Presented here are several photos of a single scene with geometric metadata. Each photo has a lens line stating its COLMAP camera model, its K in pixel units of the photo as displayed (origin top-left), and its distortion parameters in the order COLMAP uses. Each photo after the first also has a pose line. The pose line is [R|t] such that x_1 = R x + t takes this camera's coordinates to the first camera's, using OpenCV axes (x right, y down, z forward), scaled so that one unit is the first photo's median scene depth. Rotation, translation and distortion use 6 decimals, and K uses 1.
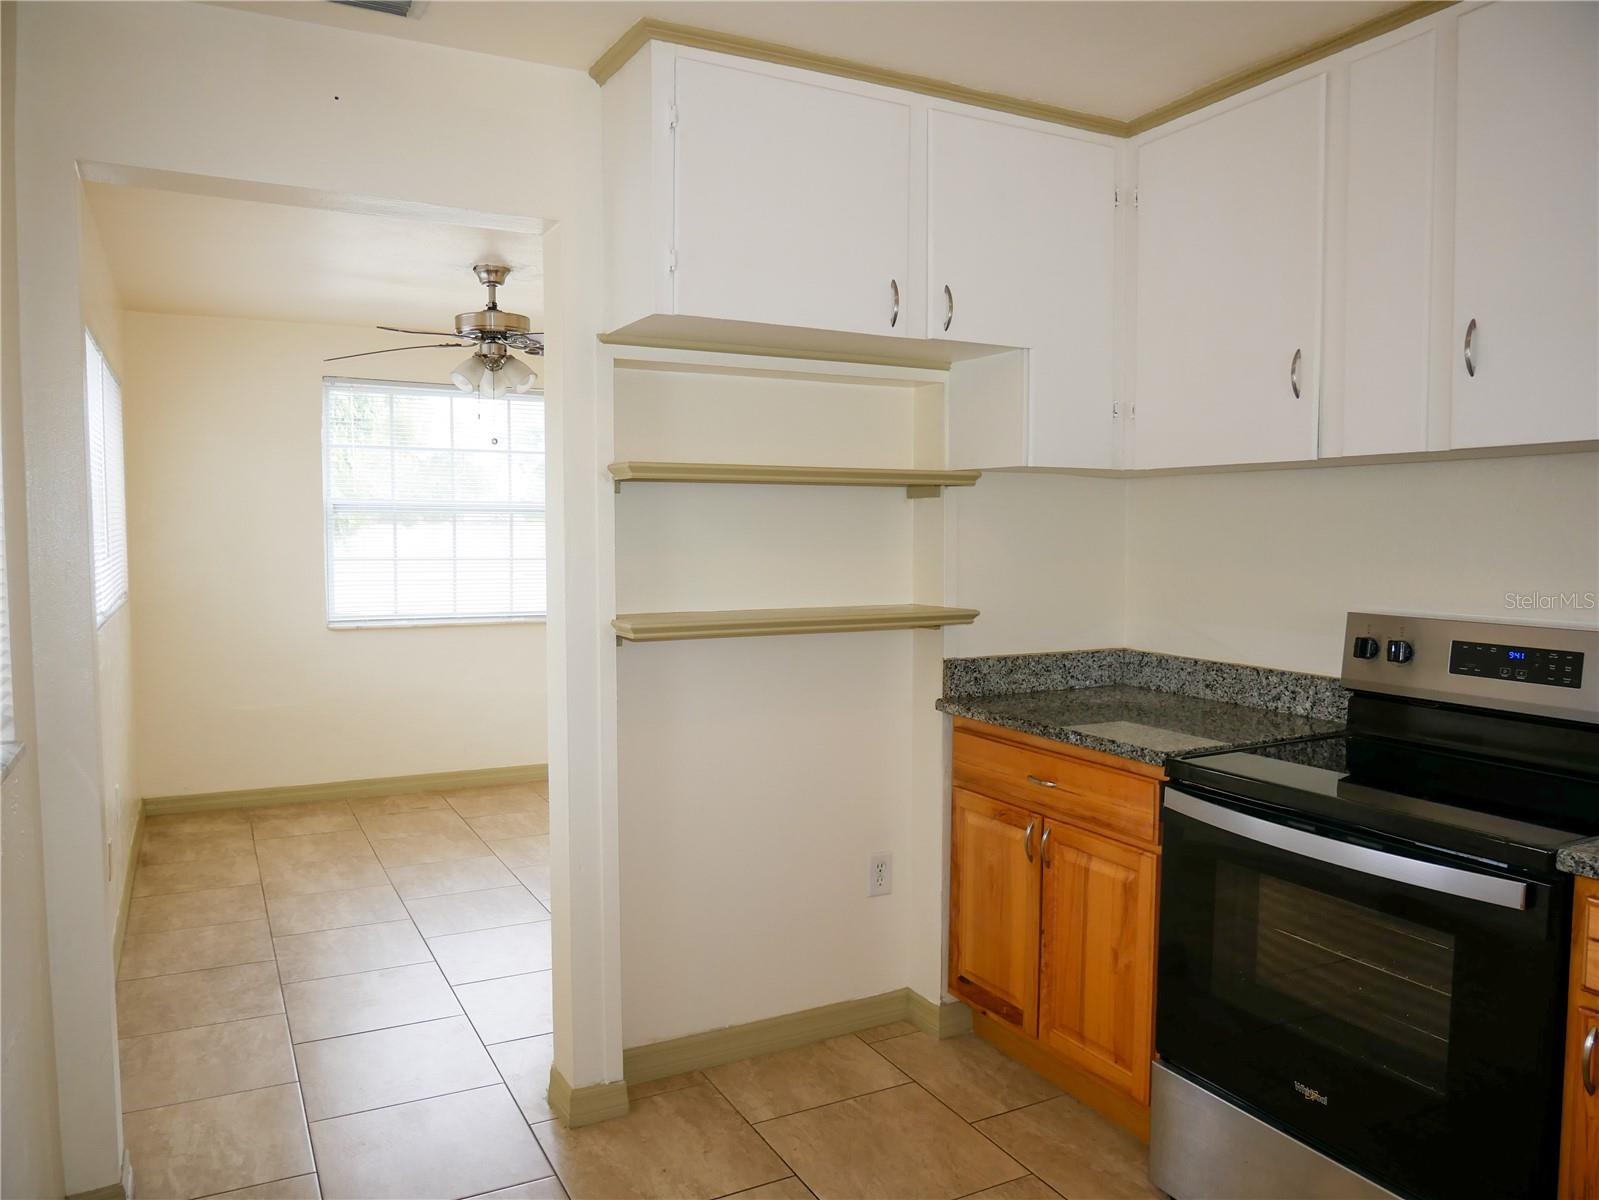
lens RADIAL K [[1143.2, 0, 799.4], [0, 1143.2, 603.5], [0, 0, 1]] dist [-0.051859, 0.024988]
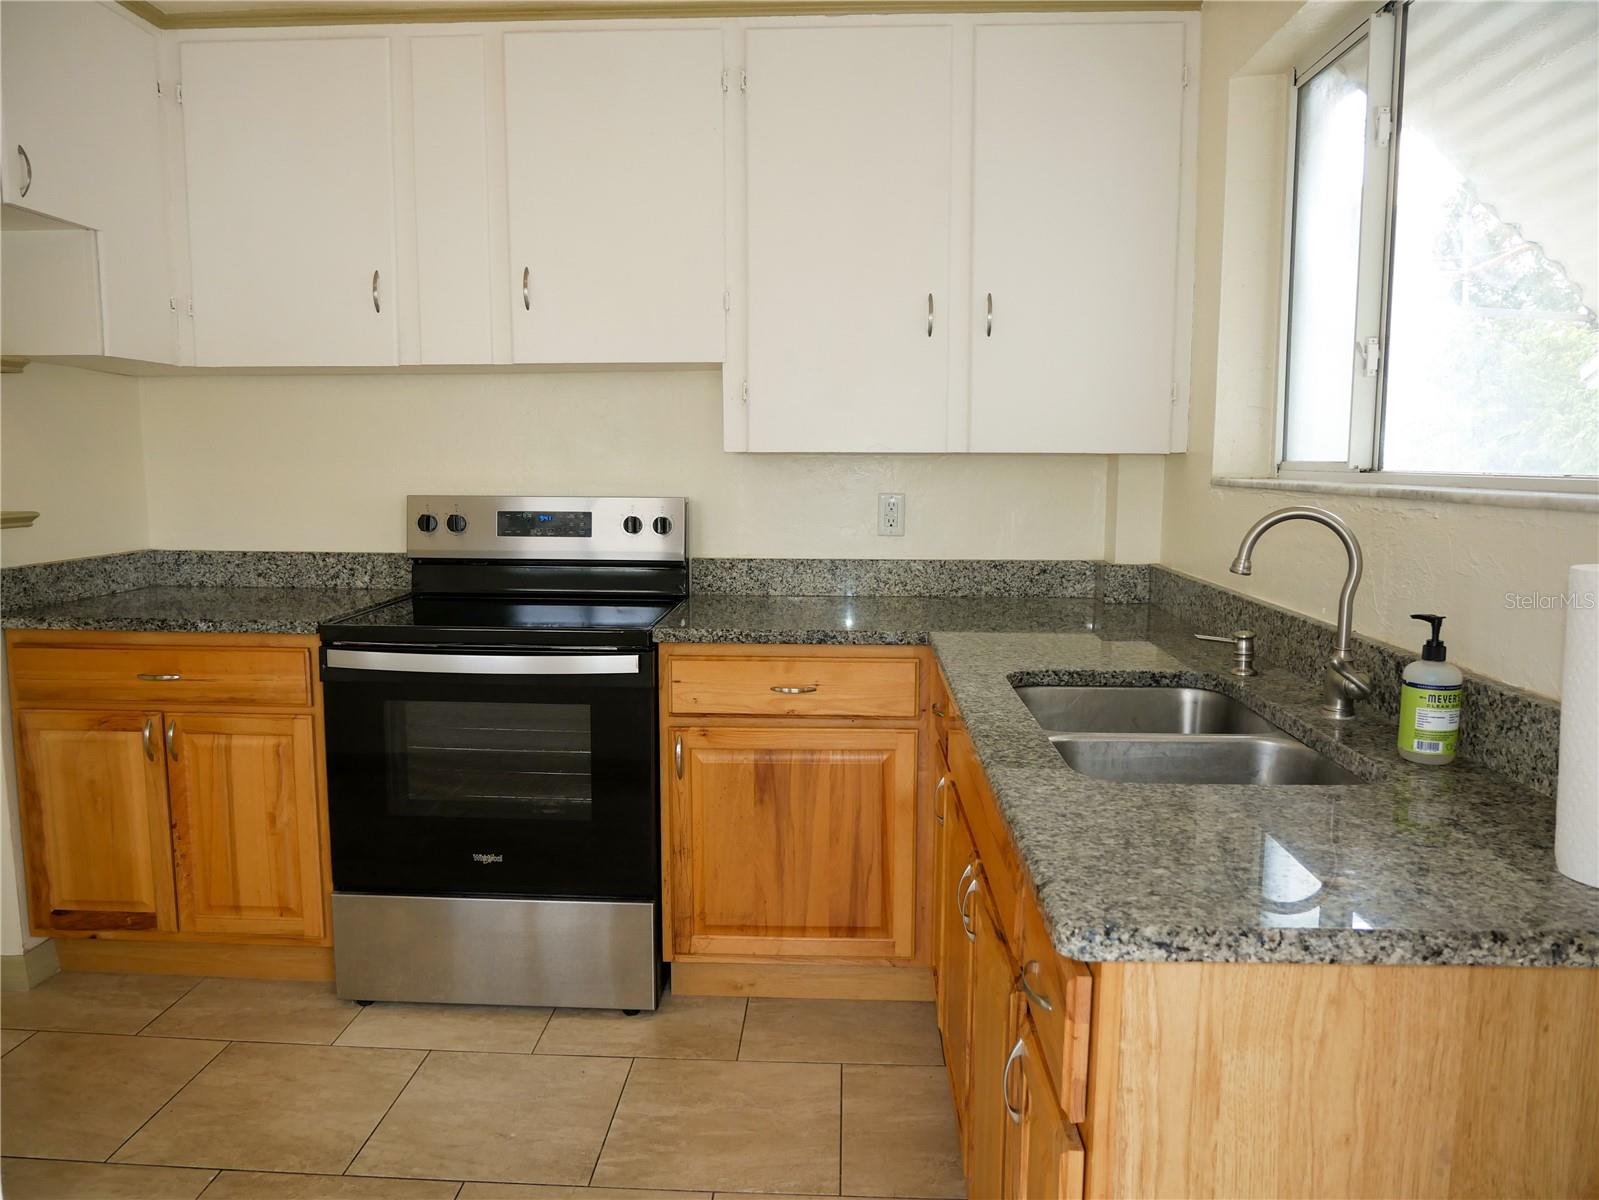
lens RADIAL K [[1143.2, 0, 798.5], [0, 1143.2, 601.5], [0, 0, 1]] dist [-0.051859, 0.024988]
pose [[0.504855, -0.106644, 0.856591, -0.284253], [0.052655, 0.994296, 0.092755, 0.023744], [-0.861597, -0.001724, 0.507590, 0.015454]]
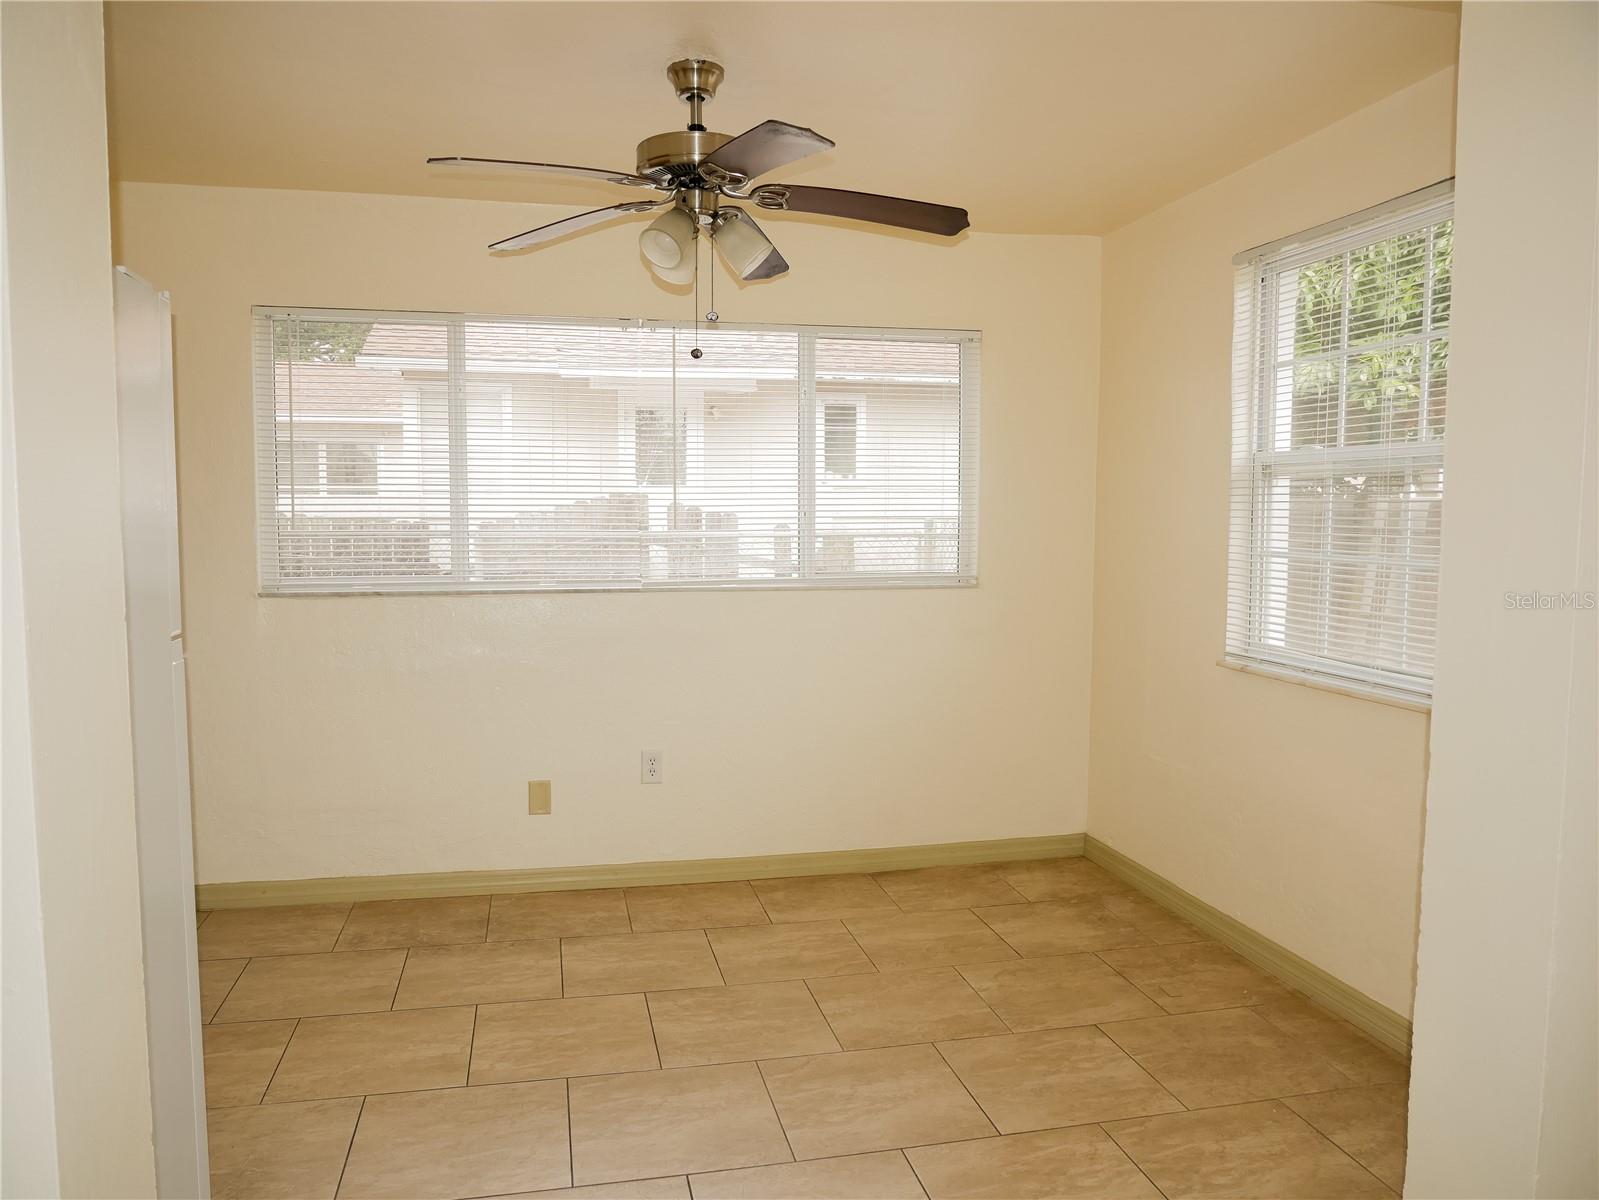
lens RADIAL K [[1143.2, 0, 797.1], [0, 1143.2, 602.0], [0, 0, 1]] dist [-0.051859, 0.024988]
pose [[-0.269115, 0.069934, -0.960566, 0.442352], [-0.062489, 0.993991, 0.089874, -0.095776], [0.961079, 0.084211, -0.263128, 1.694199]]
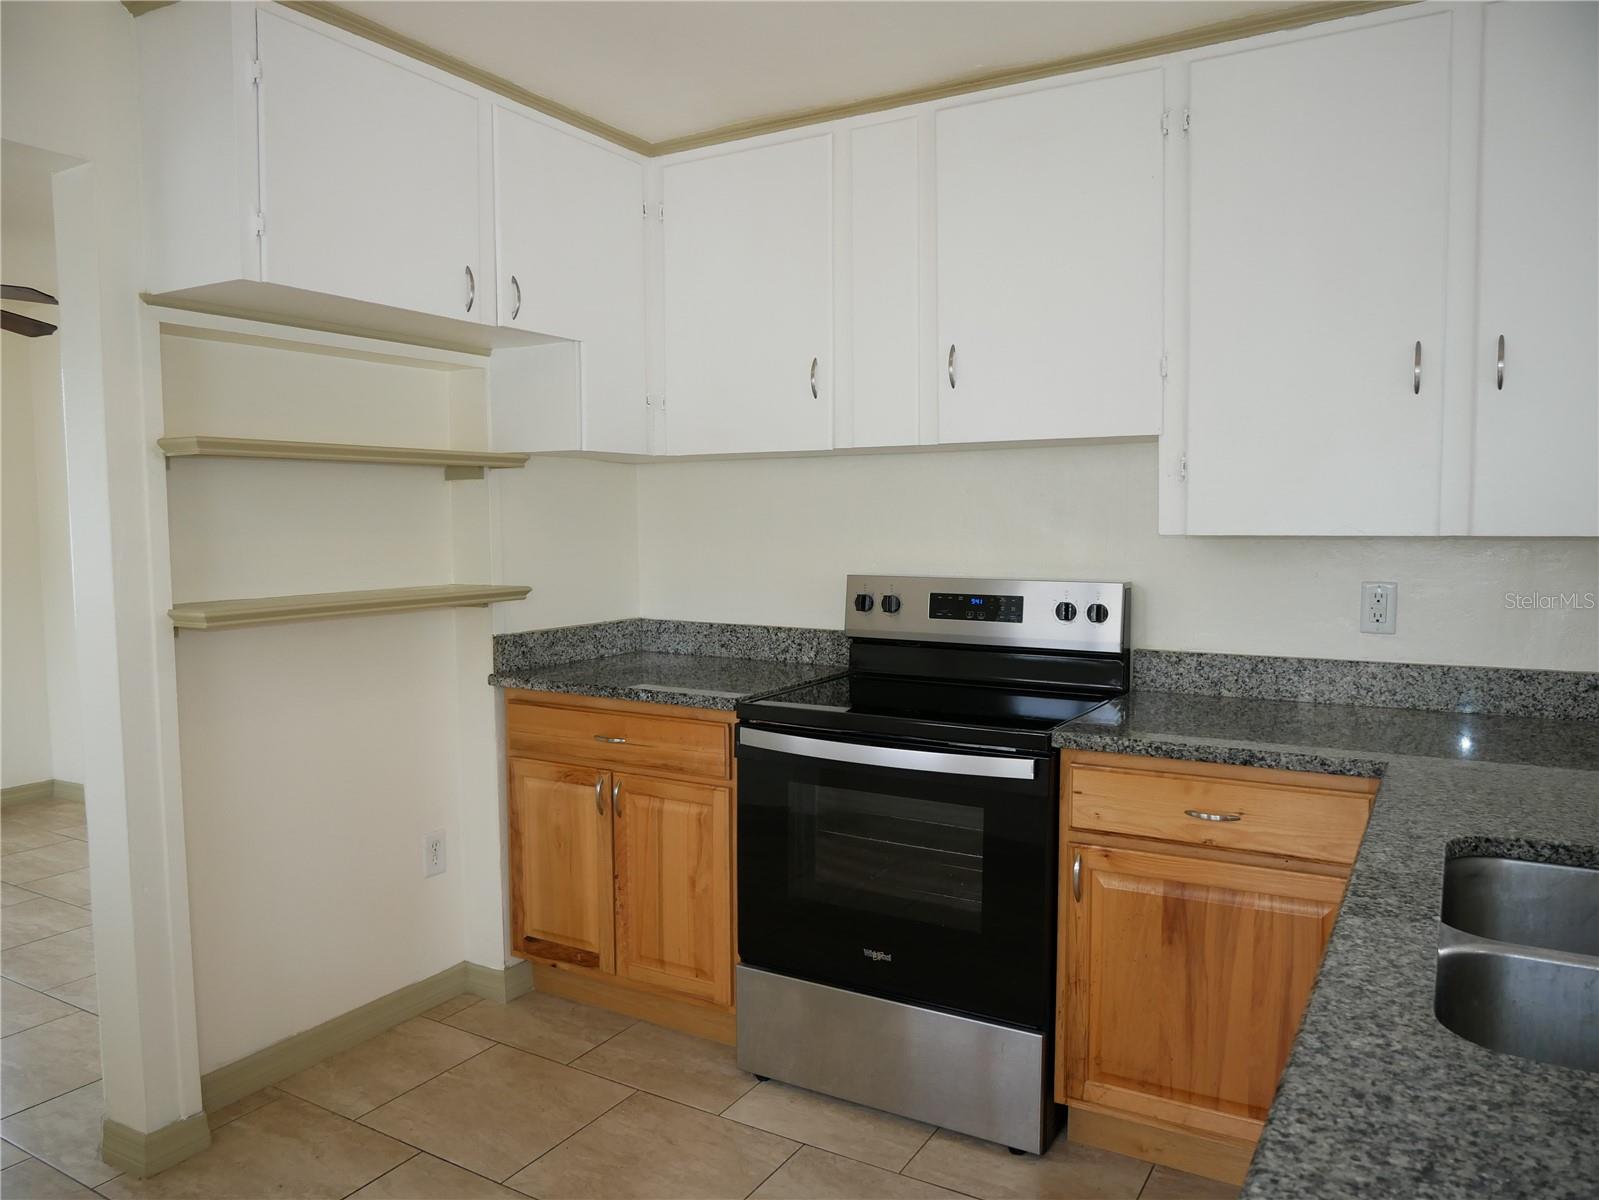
lens RADIAL K [[1143.2, 0, 799.7], [0, 1143.2, 601.8], [0, 0, 1]] dist [-0.051859, 0.024988]
pose [[0.851872, -0.043901, 0.521907, -0.164273], [0.039872, 0.999025, 0.018953, 0.008963], [-0.522230, 0.004664, 0.852792, -0.024222]]
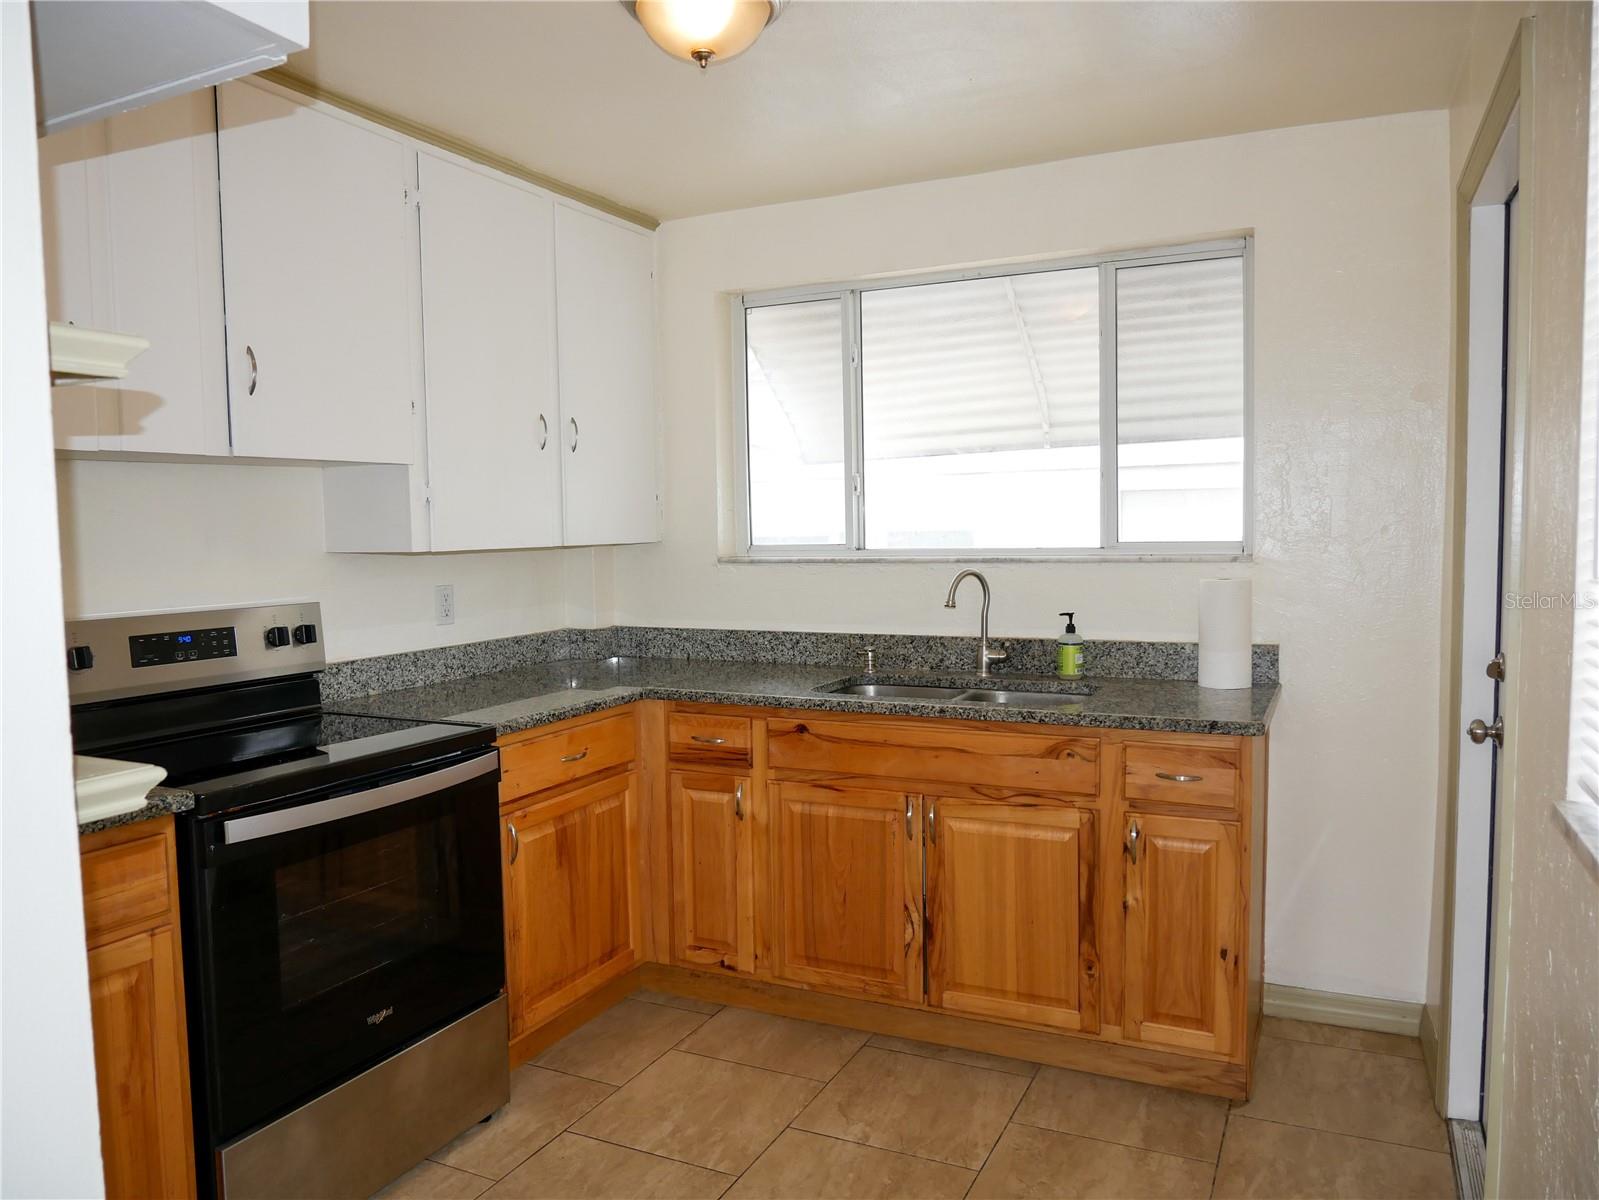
lens RADIAL K [[1143.2, 0, 794.0], [0, 1143.2, 597.6], [0, 0, 1]] dist [-0.051859, 0.024988]
pose [[-0.589845, -0.042309, 0.806407, -0.439122], [0.068334, 0.992429, 0.102052, -0.047691], [-0.804620, 0.115300, -0.582489, 0.797797]]
